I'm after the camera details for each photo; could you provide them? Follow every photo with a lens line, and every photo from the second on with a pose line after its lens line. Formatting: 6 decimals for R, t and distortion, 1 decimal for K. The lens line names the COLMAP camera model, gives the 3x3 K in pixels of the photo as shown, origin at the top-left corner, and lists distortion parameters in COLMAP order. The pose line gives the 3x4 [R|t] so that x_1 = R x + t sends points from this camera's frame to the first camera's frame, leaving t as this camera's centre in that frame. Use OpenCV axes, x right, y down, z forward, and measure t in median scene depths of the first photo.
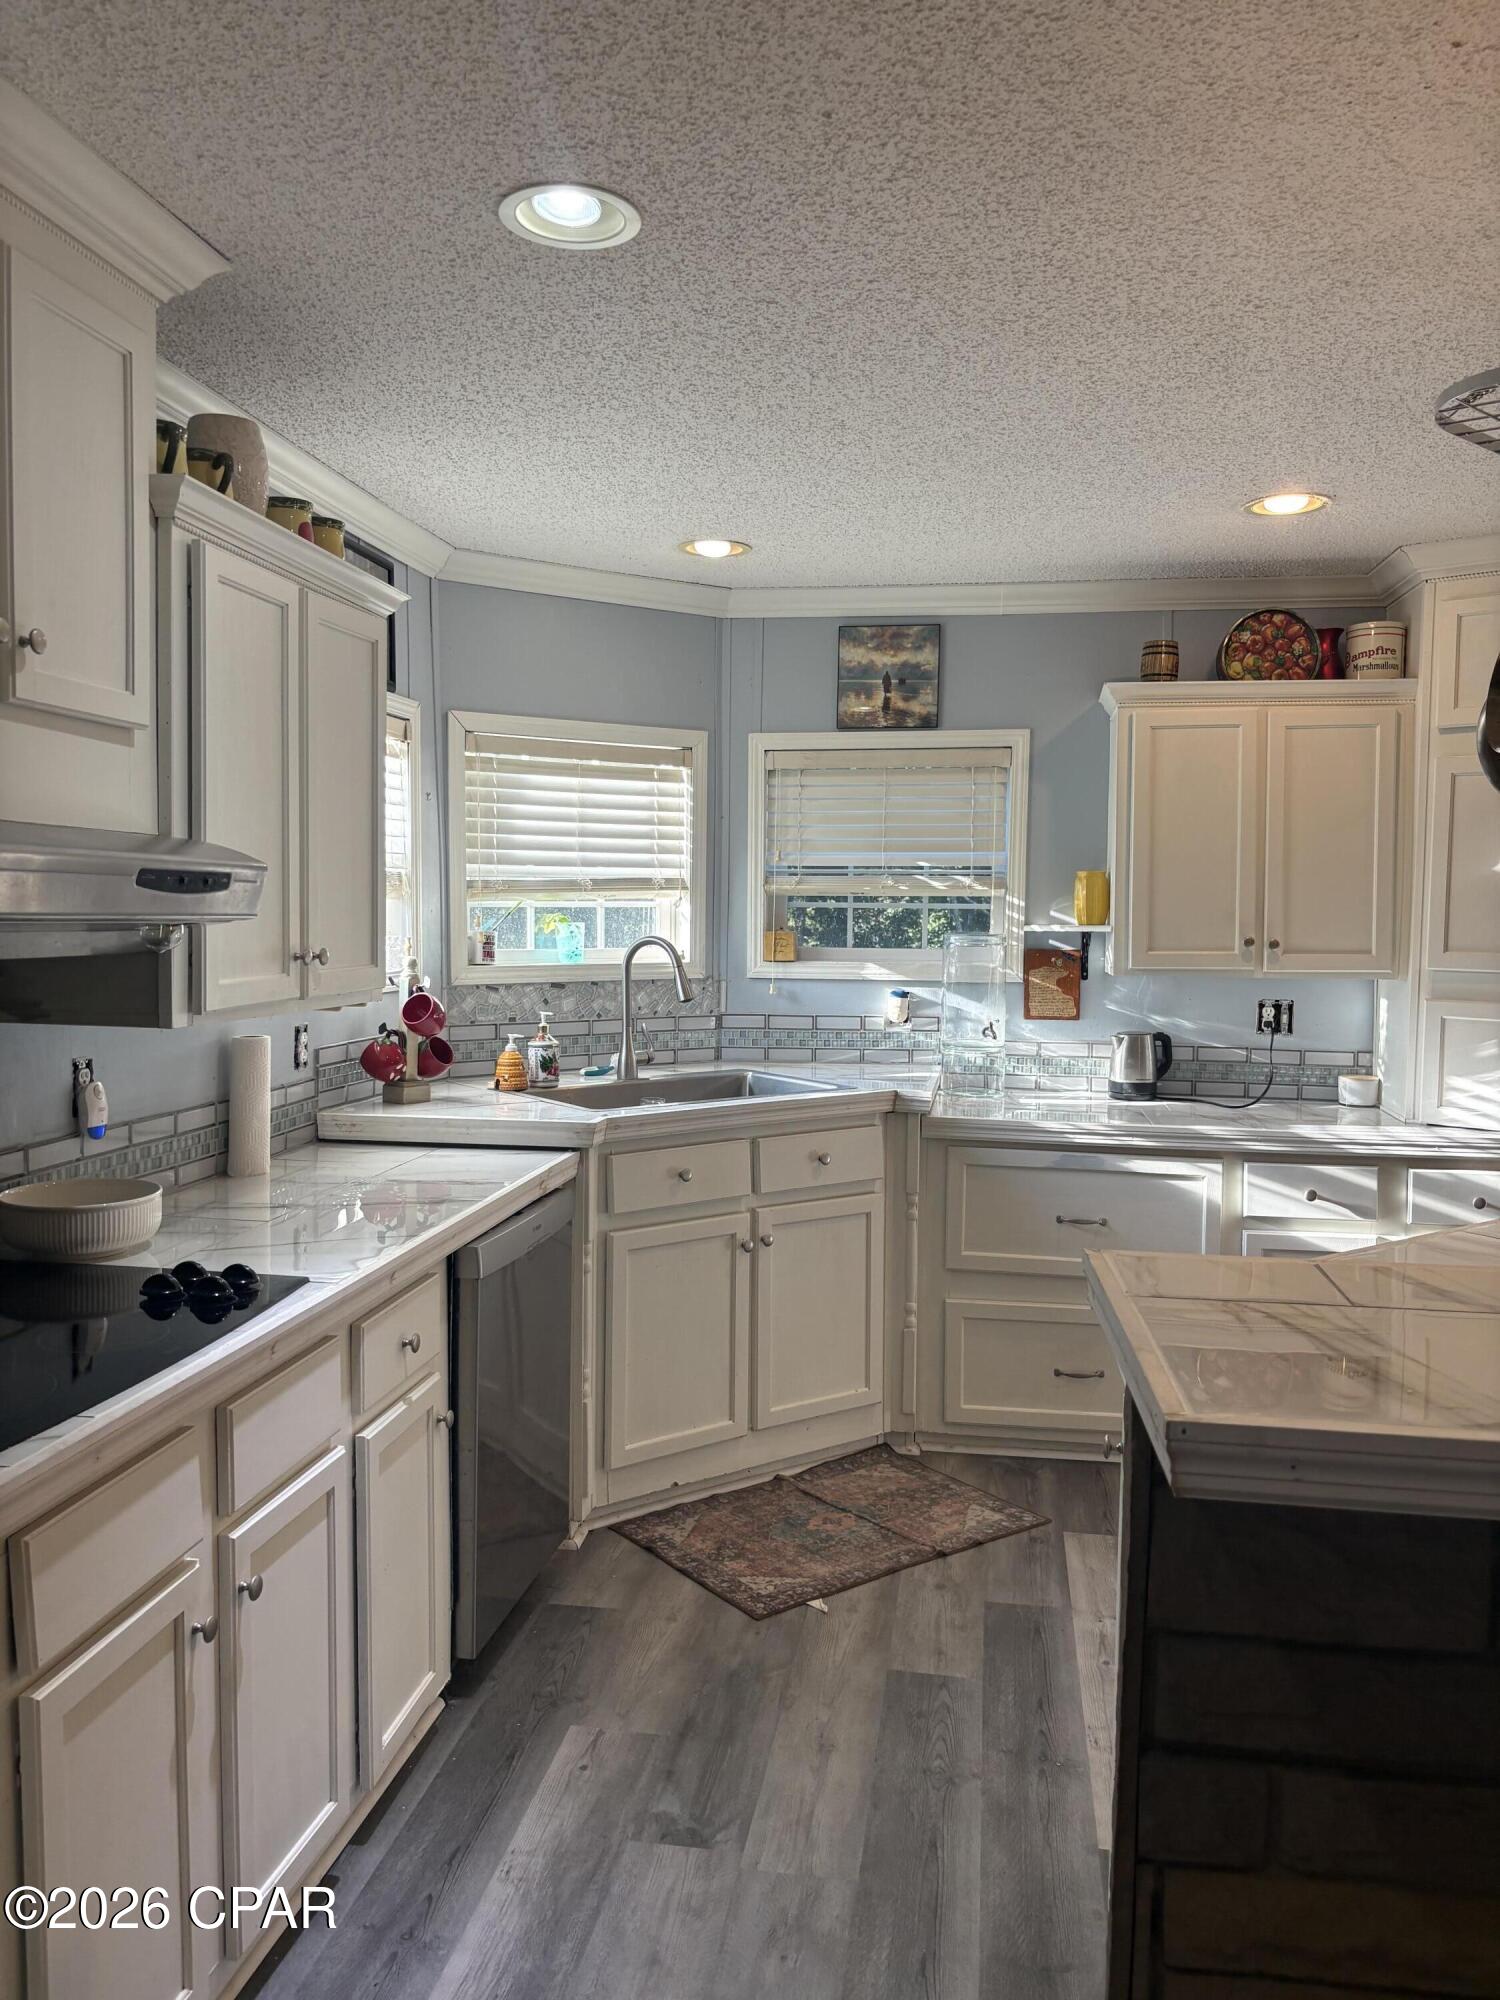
lens RADIAL K [[1502.7, 0, 742.5], [0, 1502.7, 979.2], [0, 0, 1]] dist [0.134809, -0.312576]
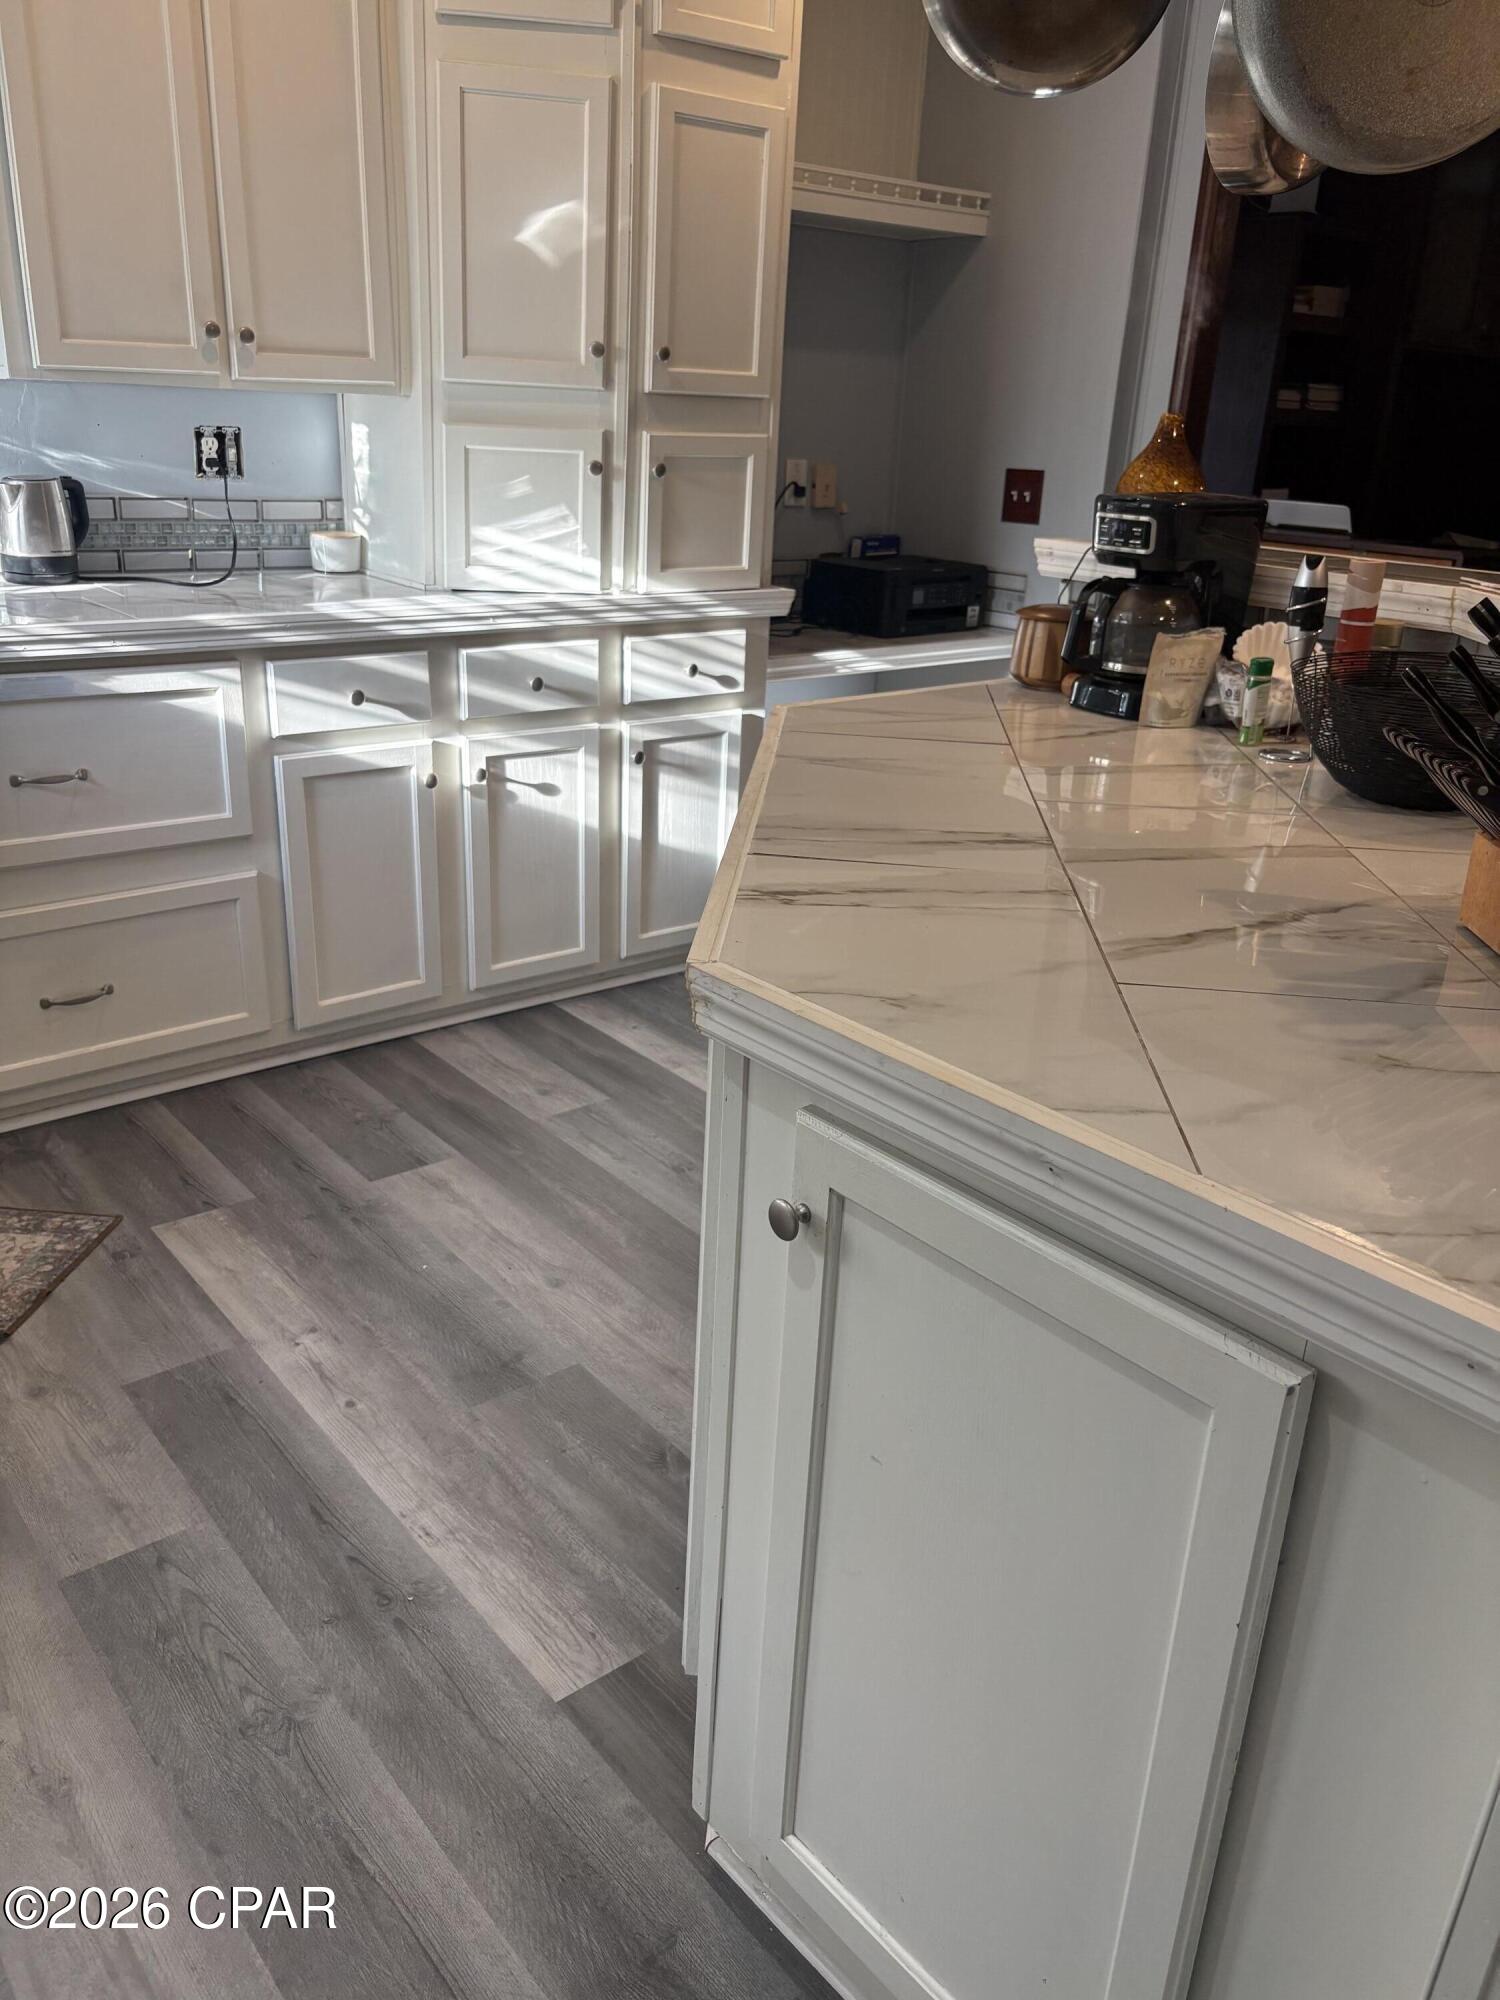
lens RADIAL K [[1531.6, 0, 736.0], [0, 1531.6, 985.9], [0, 0, 1]] dist [0.030949, -0.029421]
pose [[0.666664, -0.249522, 0.702351, -0.062157], [0.000296, 0.942389, 0.334518, 0.019900], [-0.745358, -0.222803, 0.628331, 0.313334]]
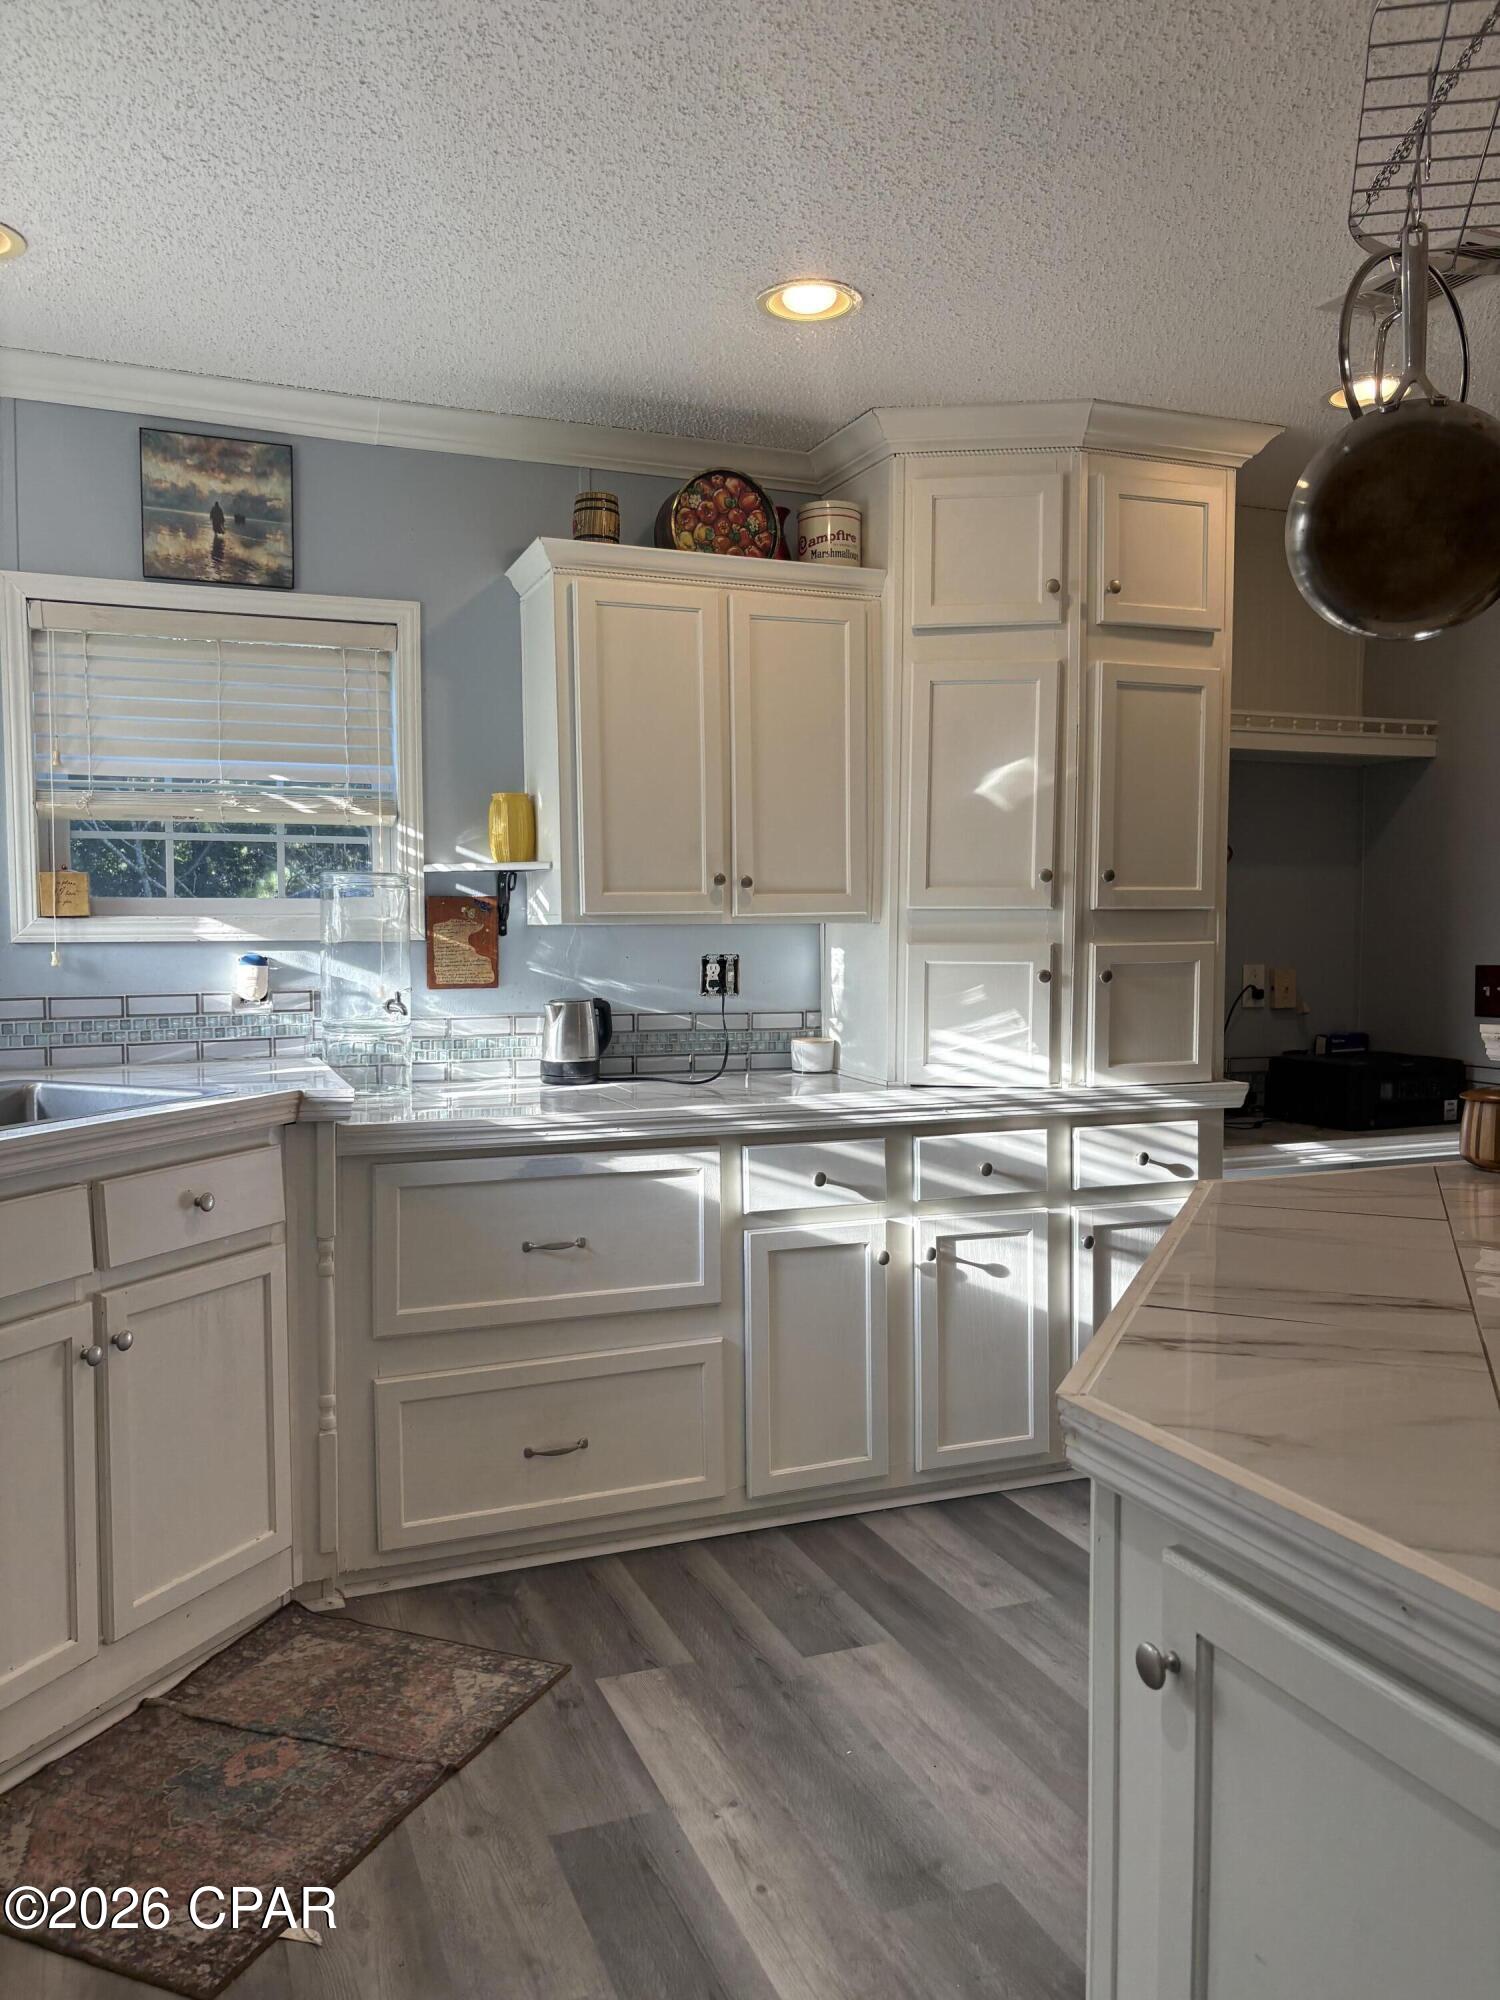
lens RADIAL K [[1515.4, 0, 743.5], [0, 1515.4, 1001.0], [0, 0, 1]] dist [0.053089, -0.059413]
pose [[0.860315, -0.039195, 0.508253, -0.067810], [0.035396, 0.999226, 0.017145, 0.026300], [-0.508532, 0.003240, 0.861037, 0.277884]]
